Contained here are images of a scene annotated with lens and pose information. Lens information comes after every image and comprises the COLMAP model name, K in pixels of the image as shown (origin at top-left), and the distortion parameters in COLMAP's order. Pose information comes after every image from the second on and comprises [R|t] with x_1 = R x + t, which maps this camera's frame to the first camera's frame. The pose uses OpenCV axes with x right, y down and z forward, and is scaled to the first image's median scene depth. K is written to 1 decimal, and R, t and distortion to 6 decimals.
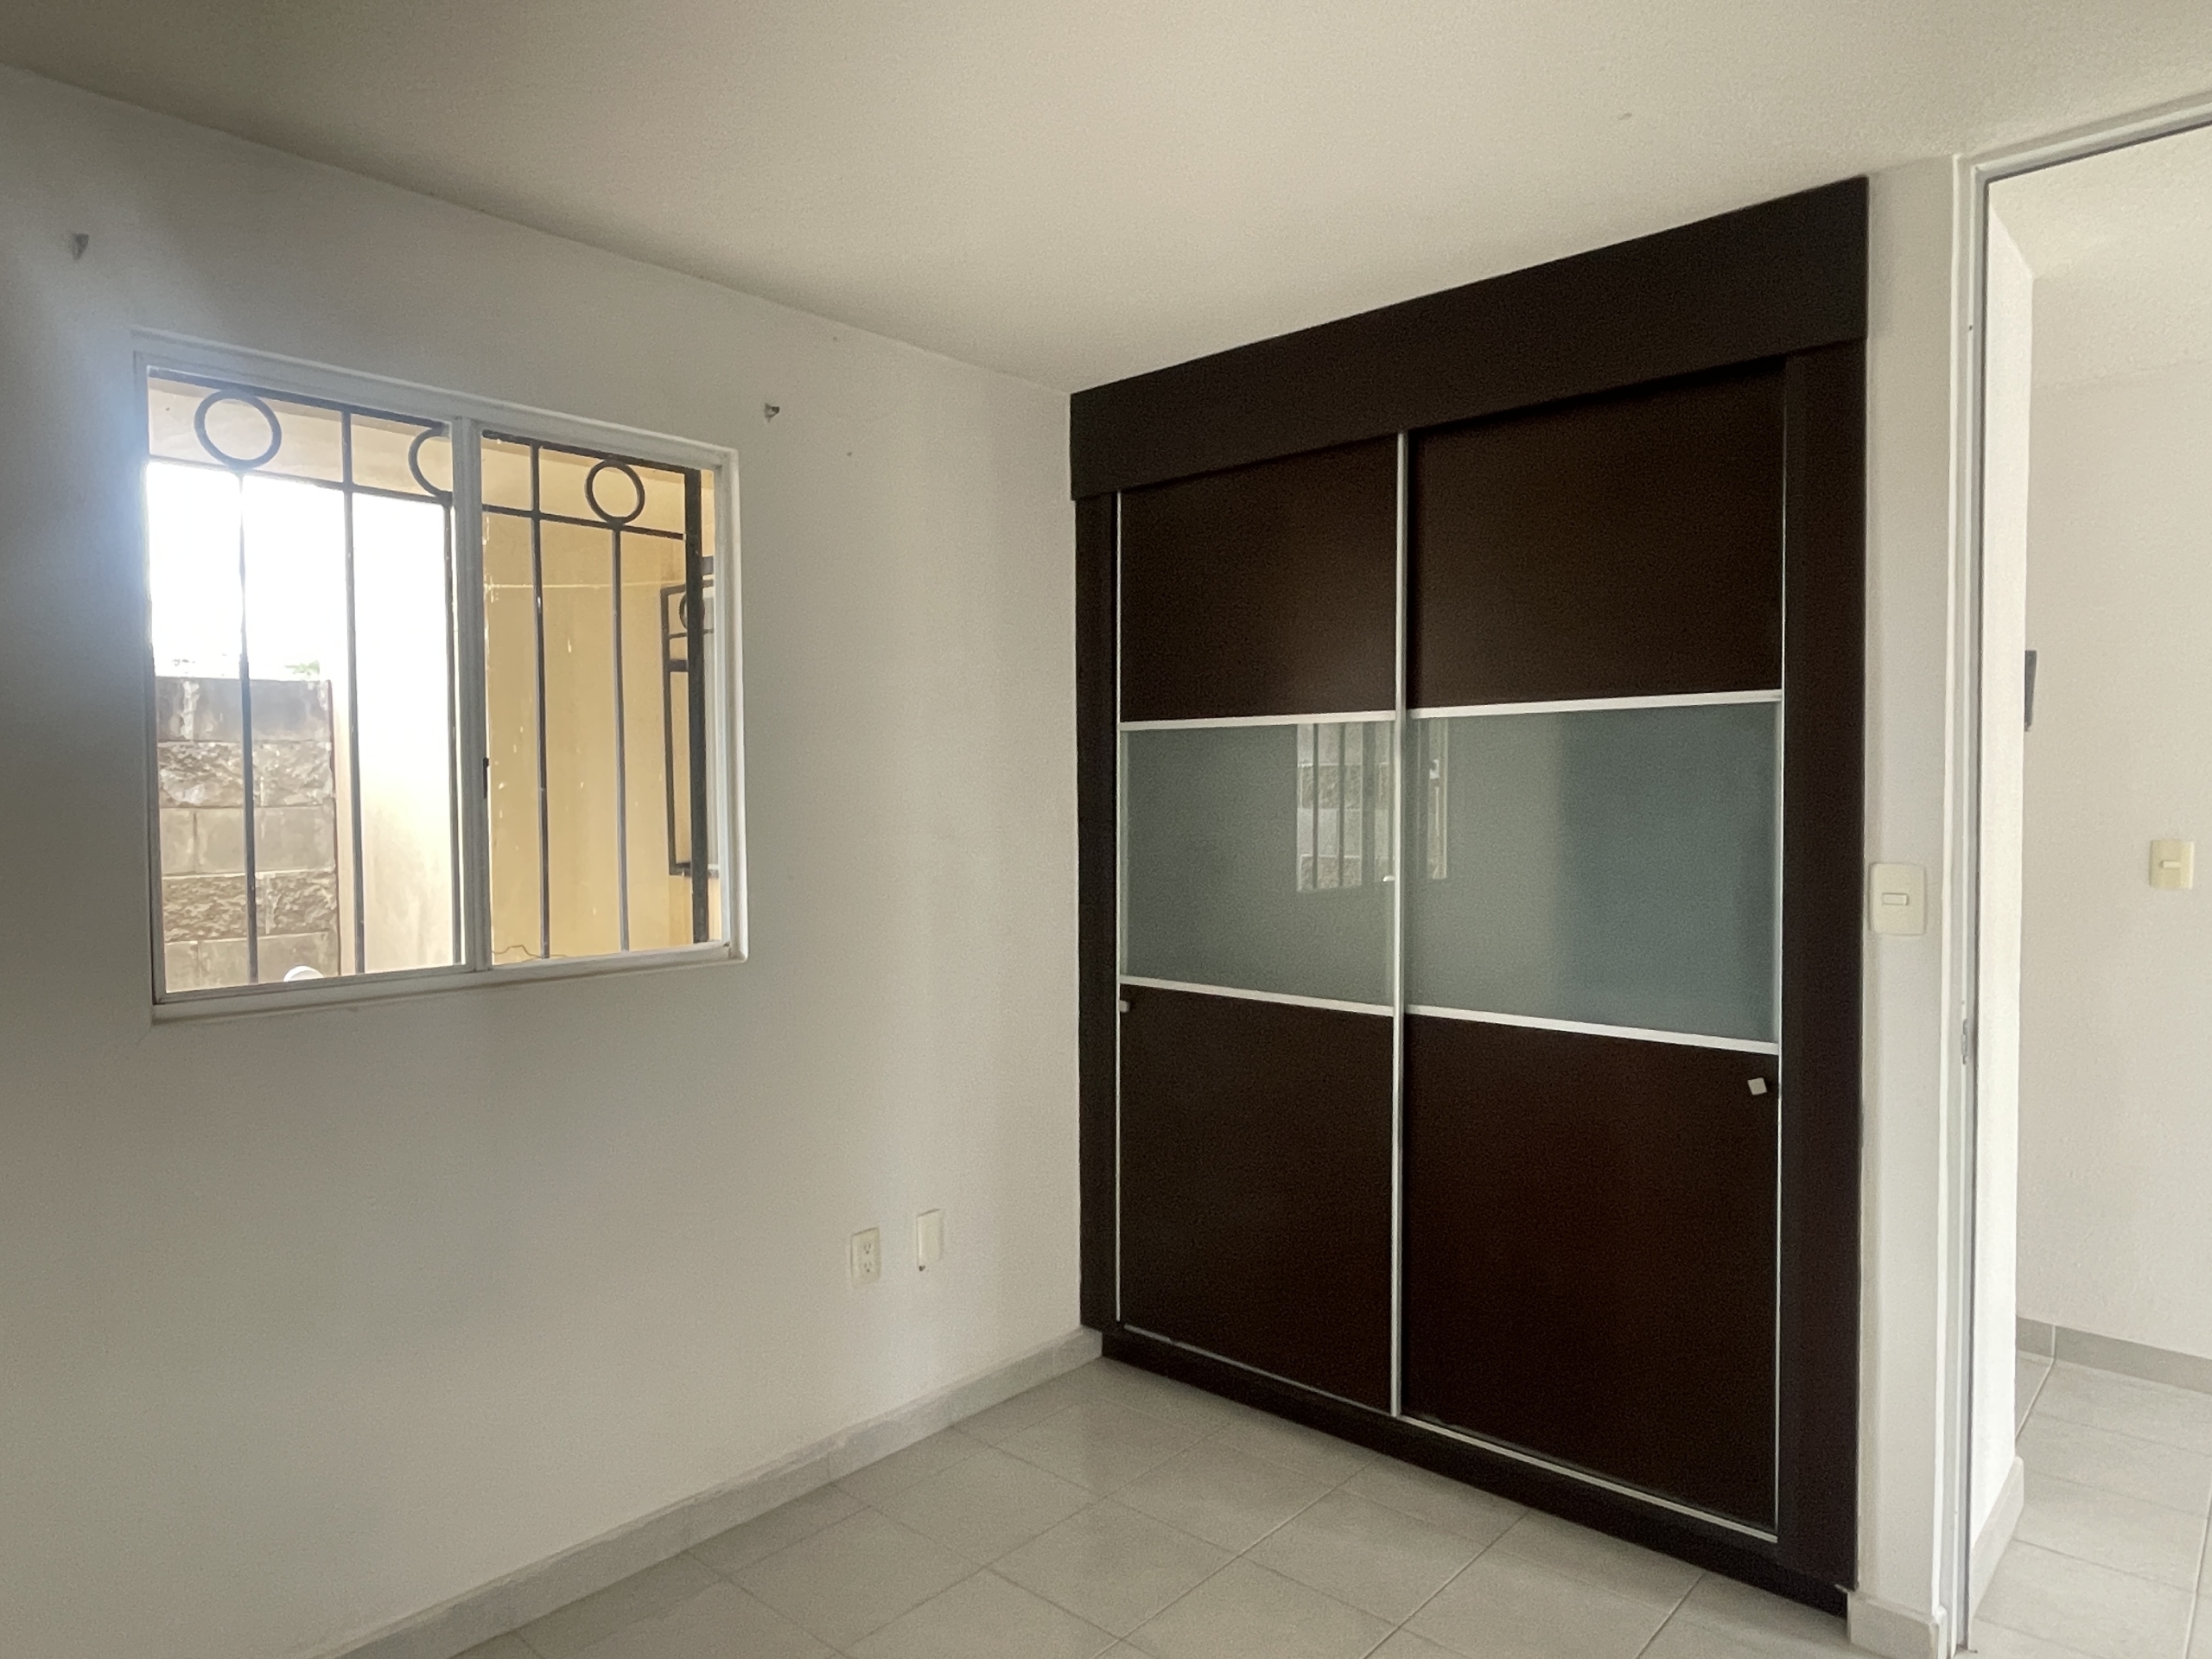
lens RADIAL K [[1376.1, 0, 1098.9], [0, 1376.1, 826.2], [0, 0, 1]] dist [-0.005627, -0.002619]
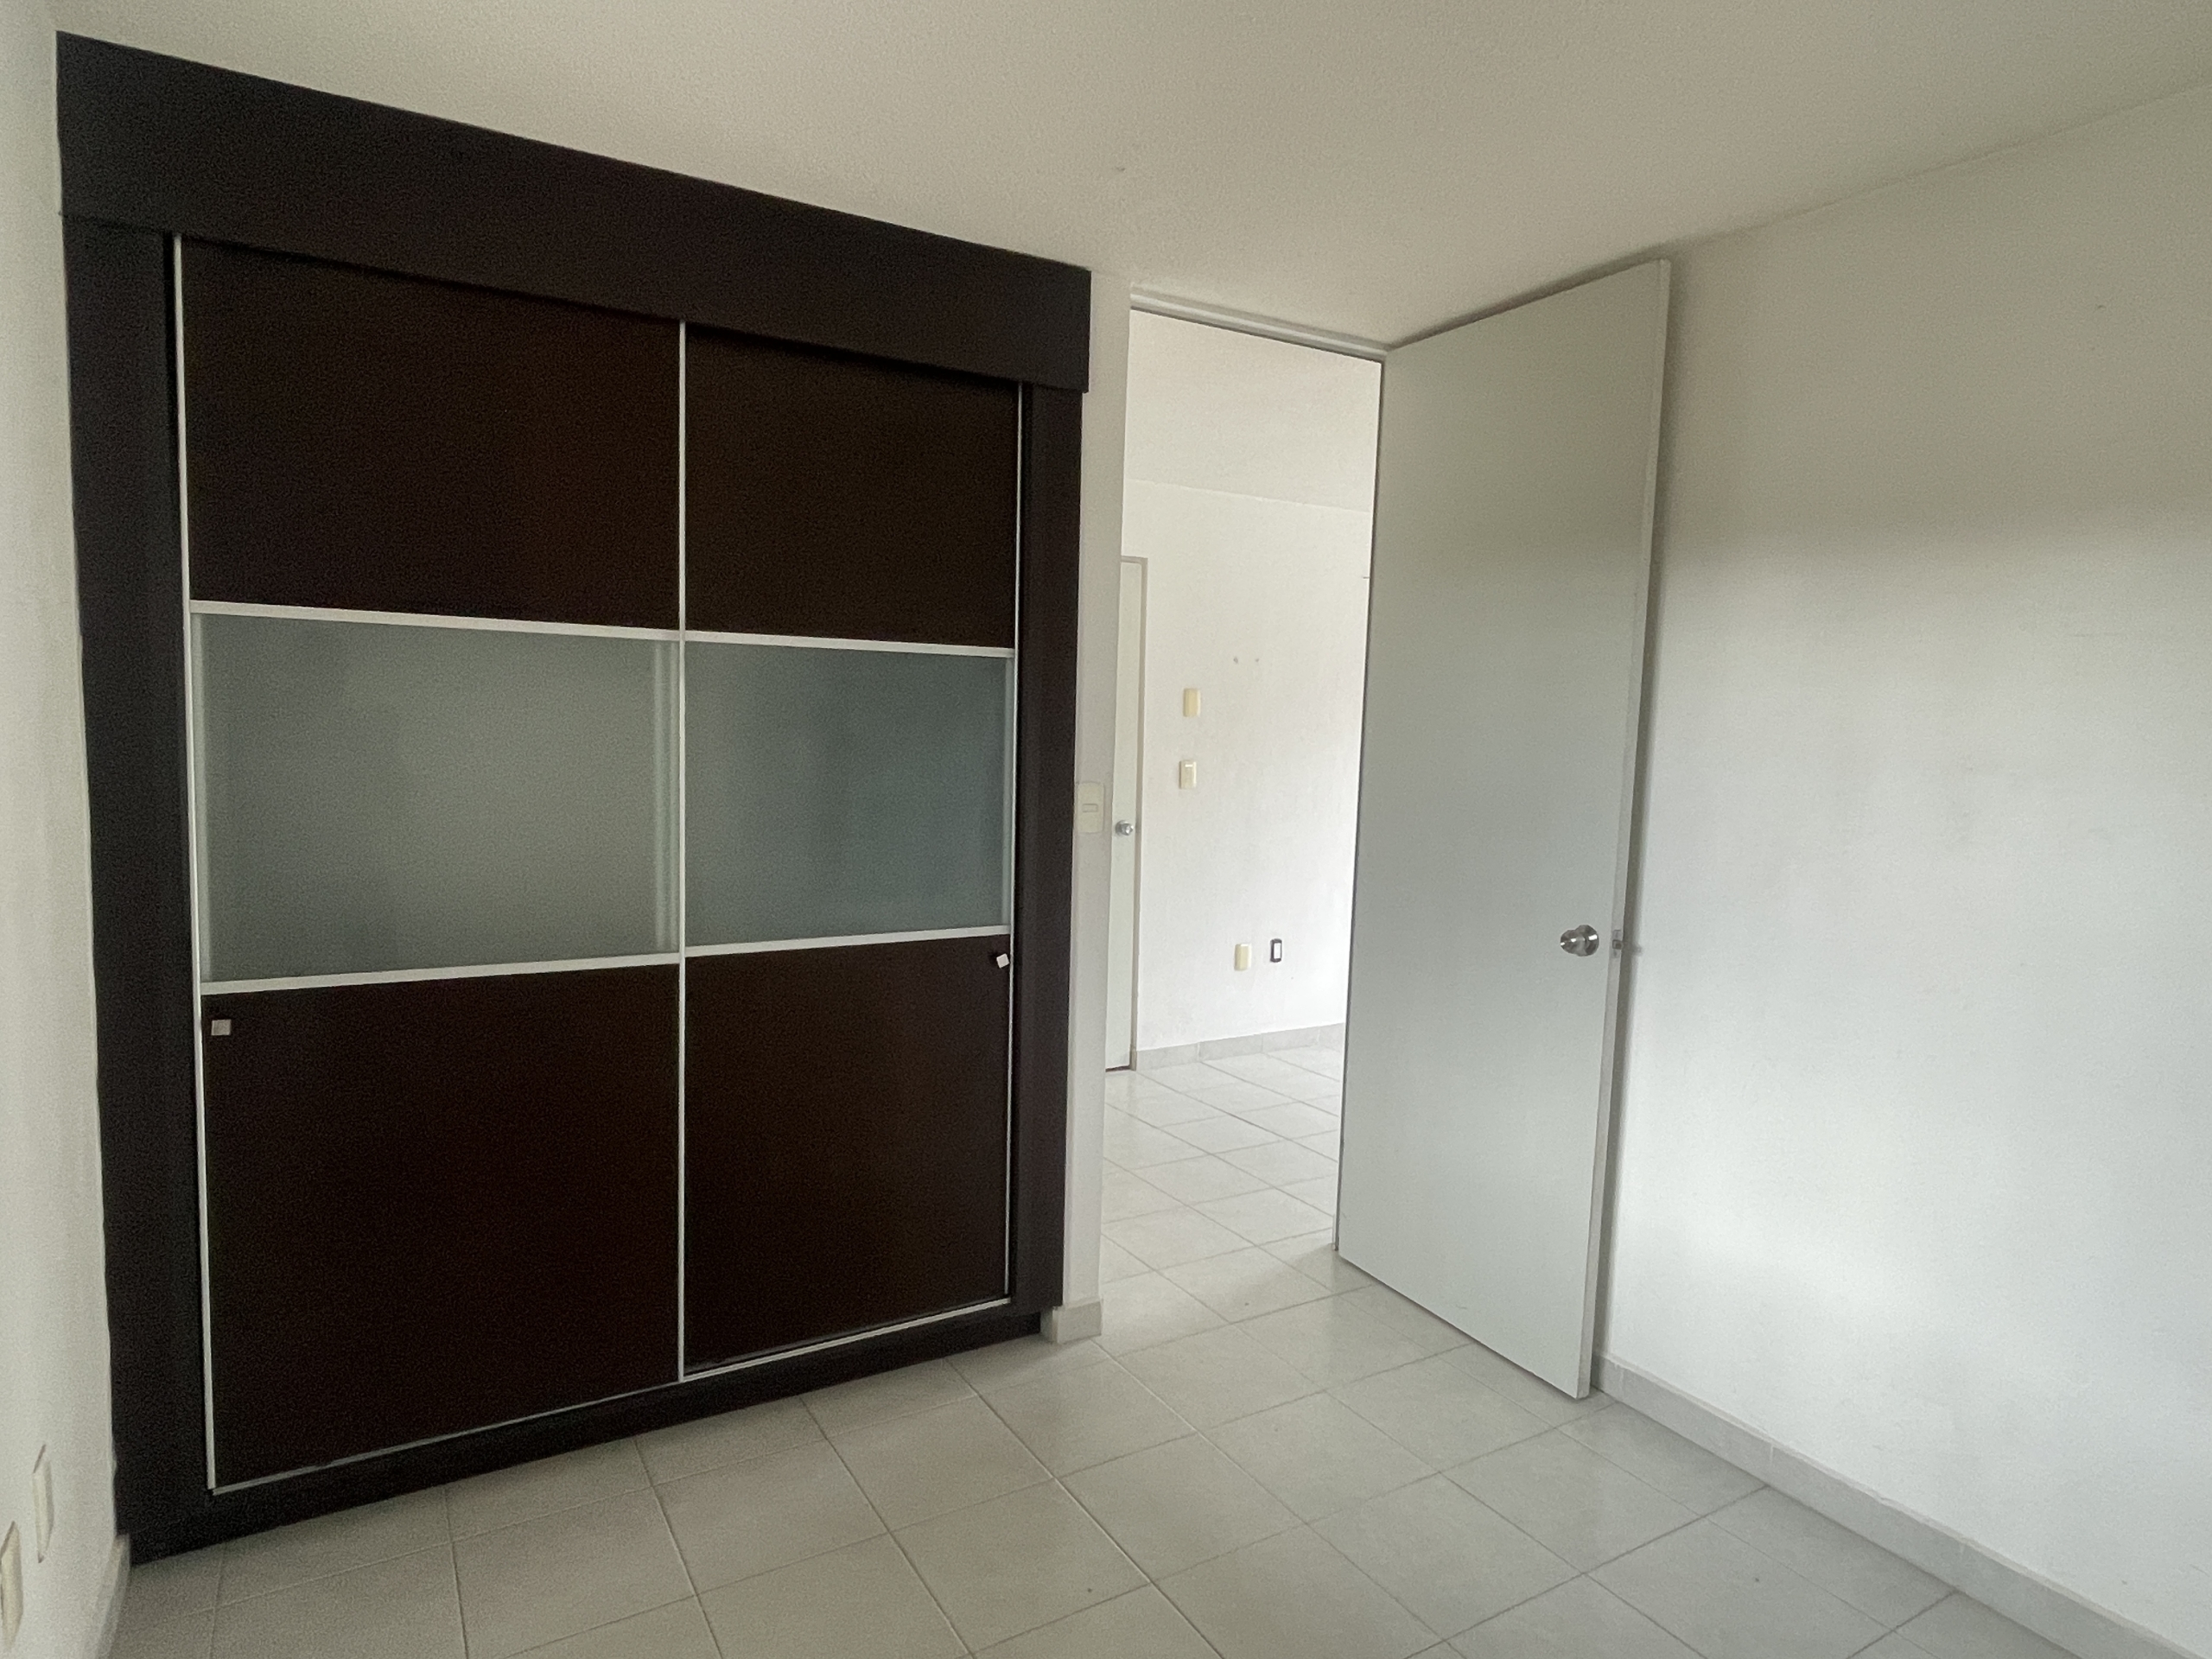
lens RADIAL K [[1245.1, 0, 1113.2], [0, 1245.1, 817.5], [0, 0, 1]] dist [0.000053, -0.000852]
pose [[0.301540, -0.060843, 0.951510, -0.491041], [-0.006697, 0.997802, 0.065925, -0.016802], [-0.953430, -0.026252, 0.300470, 0.471952]]
